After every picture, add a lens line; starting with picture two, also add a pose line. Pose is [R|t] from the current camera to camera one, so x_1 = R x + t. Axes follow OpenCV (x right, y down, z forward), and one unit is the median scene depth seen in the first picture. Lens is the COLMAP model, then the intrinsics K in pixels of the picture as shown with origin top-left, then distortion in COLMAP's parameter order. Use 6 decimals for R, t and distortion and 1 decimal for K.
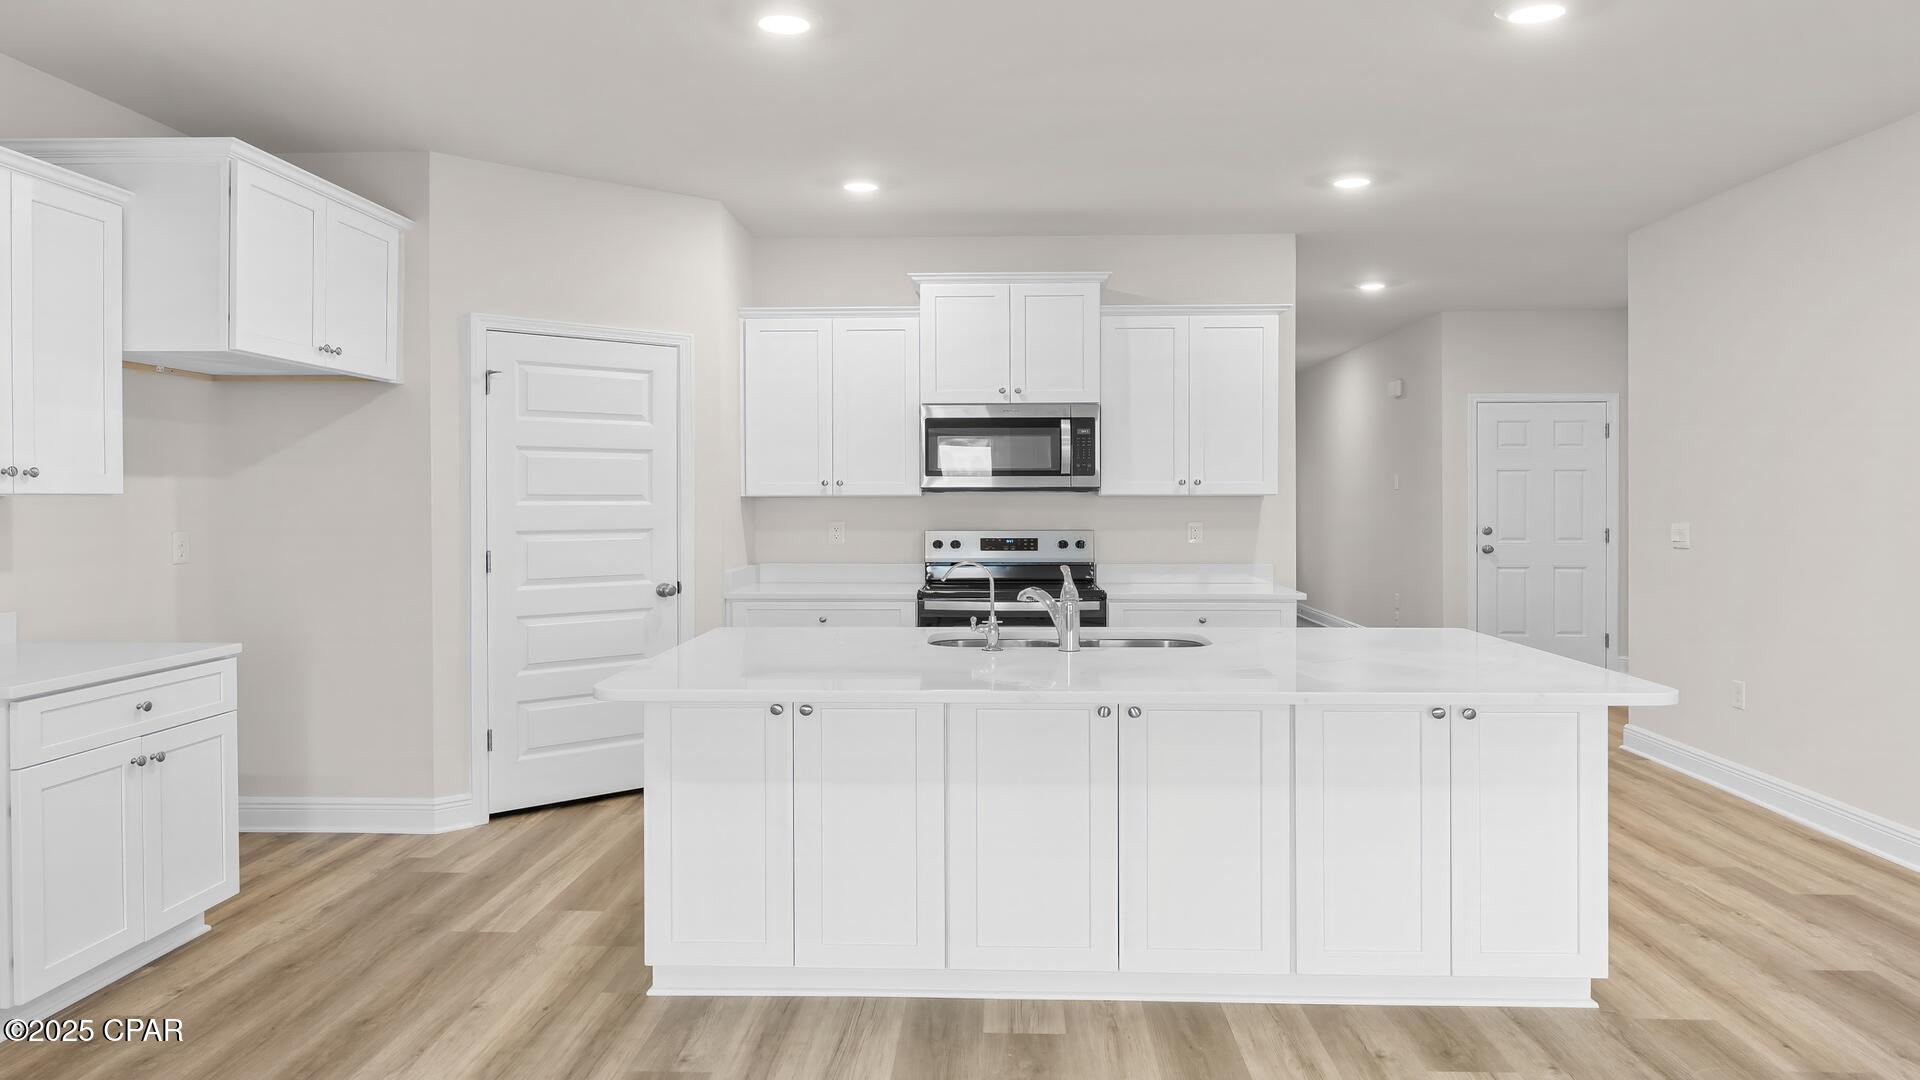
lens RADIAL K [[1276.2, 0, 966.4], [0, 1276.2, 506.9], [0, 0, 1]] dist [-0.006922, 0.001318]
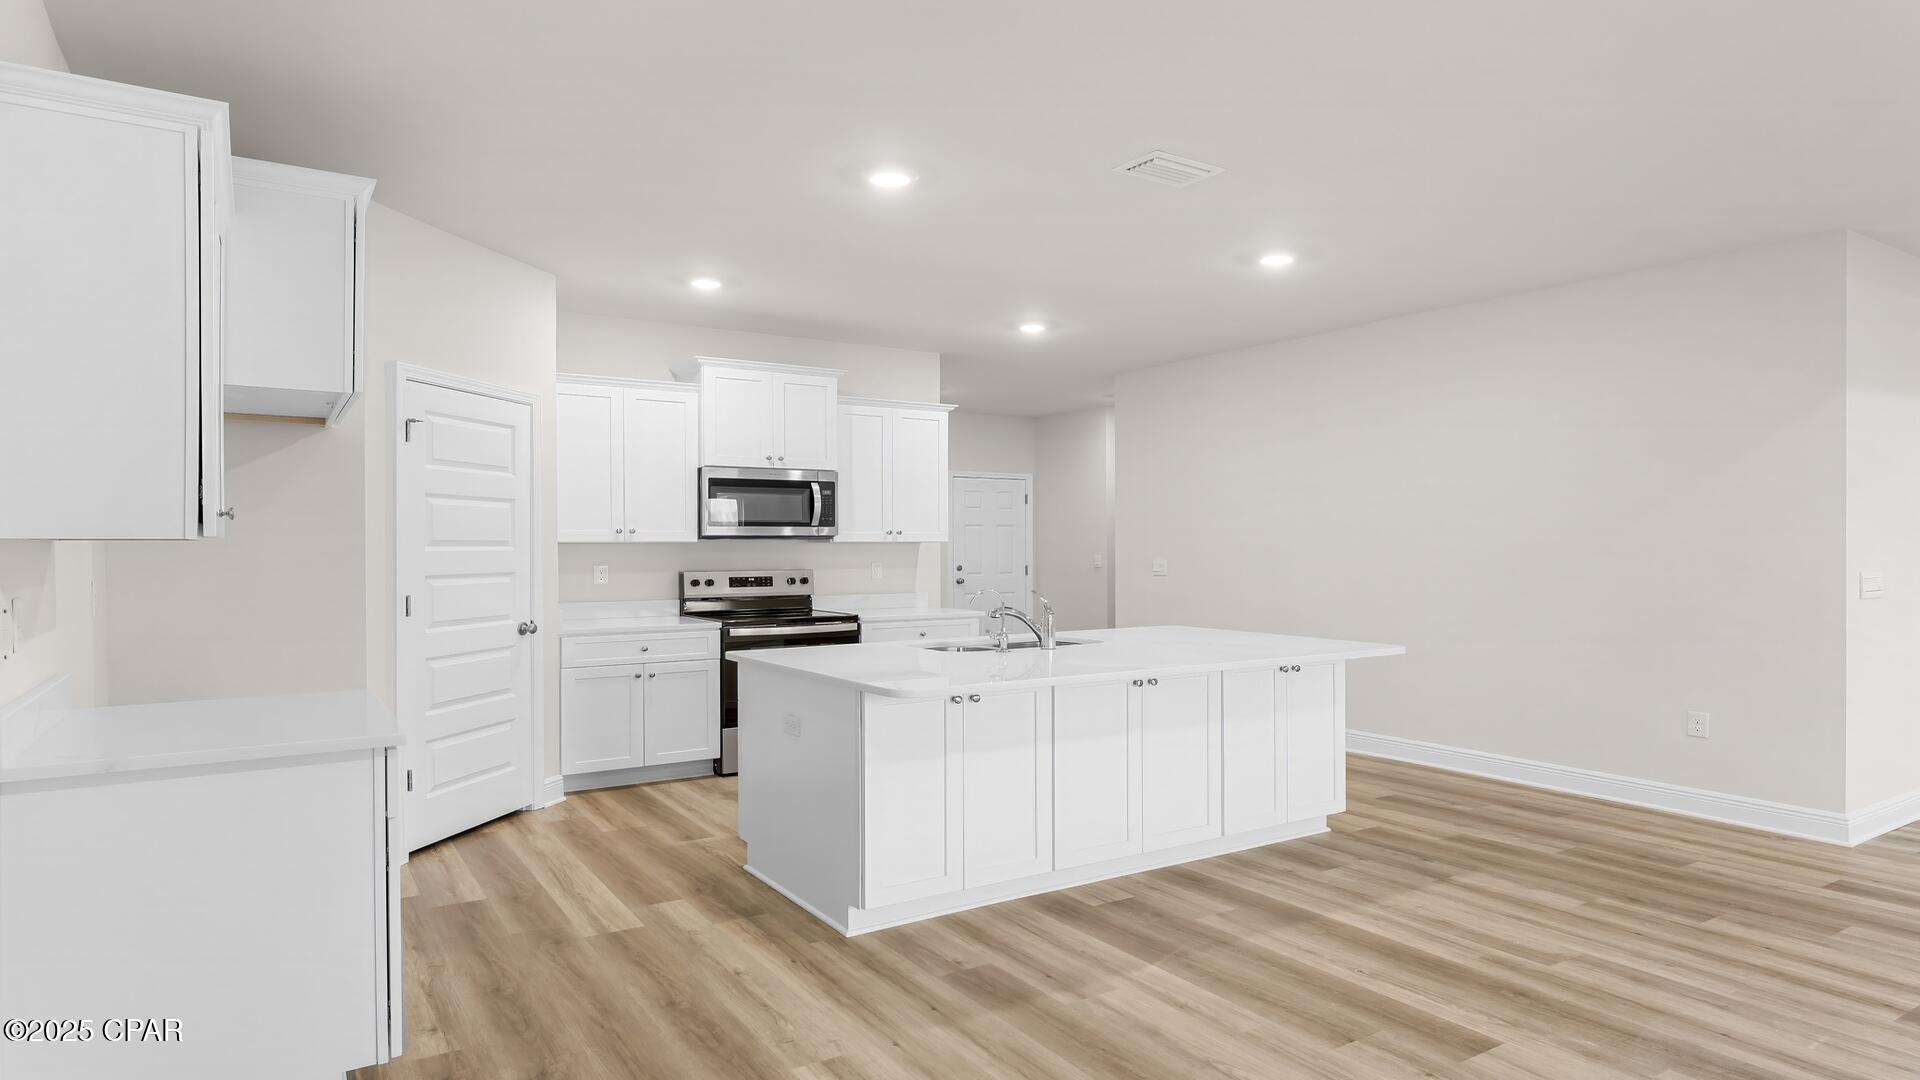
lens RADIAL K [[1085.2, 0, 960.5], [0, 1085.2, 540.6], [0, 0, 1]] dist [-0.013711, -0.000383]
pose [[0.819025, 0.003127, 0.573749, -0.452177], [0.003199, 0.999945, -0.010015, 0.000752], [-0.573749, 0.010038, 0.818970, 0.031085]]
